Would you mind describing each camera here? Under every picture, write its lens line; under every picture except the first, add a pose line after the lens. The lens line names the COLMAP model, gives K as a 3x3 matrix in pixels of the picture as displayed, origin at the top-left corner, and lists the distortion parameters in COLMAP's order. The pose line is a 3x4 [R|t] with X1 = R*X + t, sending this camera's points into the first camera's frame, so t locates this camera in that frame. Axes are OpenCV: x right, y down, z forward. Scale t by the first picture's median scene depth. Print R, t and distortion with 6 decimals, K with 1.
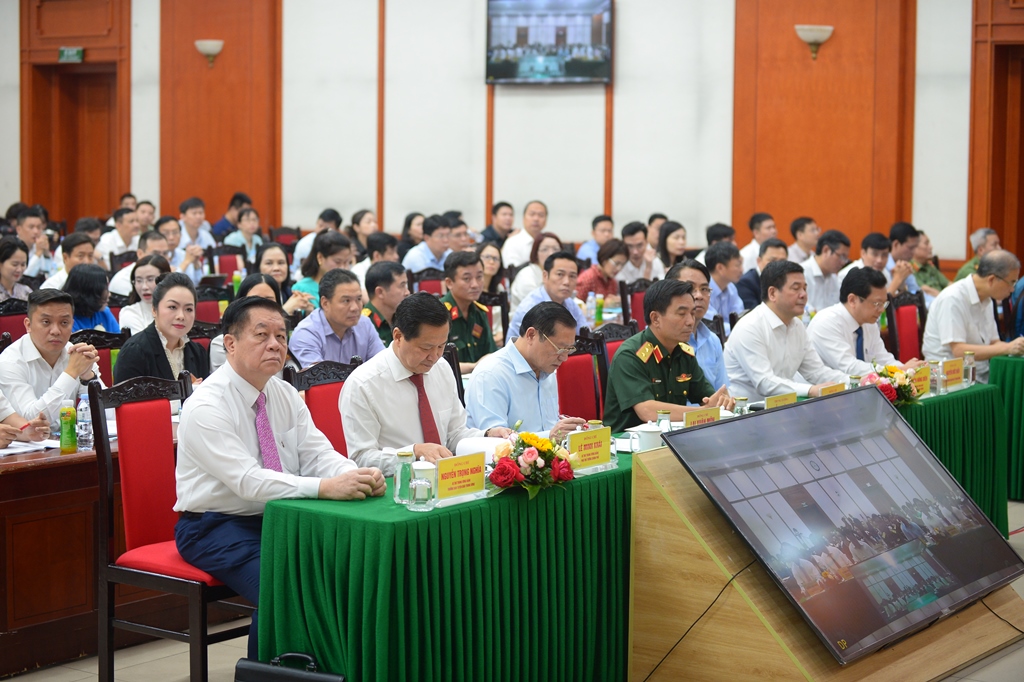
lens RADIAL K [[1990.3, 0, 512.0], [0, 1990.3, 341.0], [0, 0, 1]] dist [-0.038509, 0.209402]
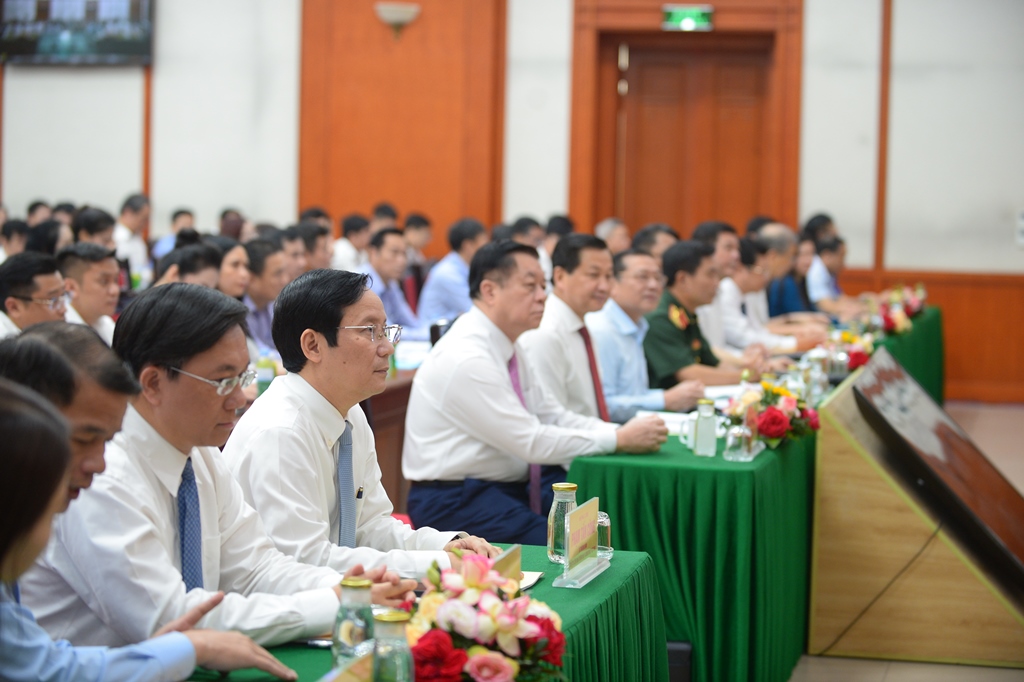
lens RADIAL K [[2207.5, 0, 512.0], [0, 2207.5, 341.0], [0, 0, 1]] dist [-0.038690, -0.458565]
pose [[0.941516, -0.017467, 0.336517, -0.459484], [0.022752, 0.999672, -0.011767, 0.035587], [-0.336201, 0.018735, 0.941604, 0.051268]]
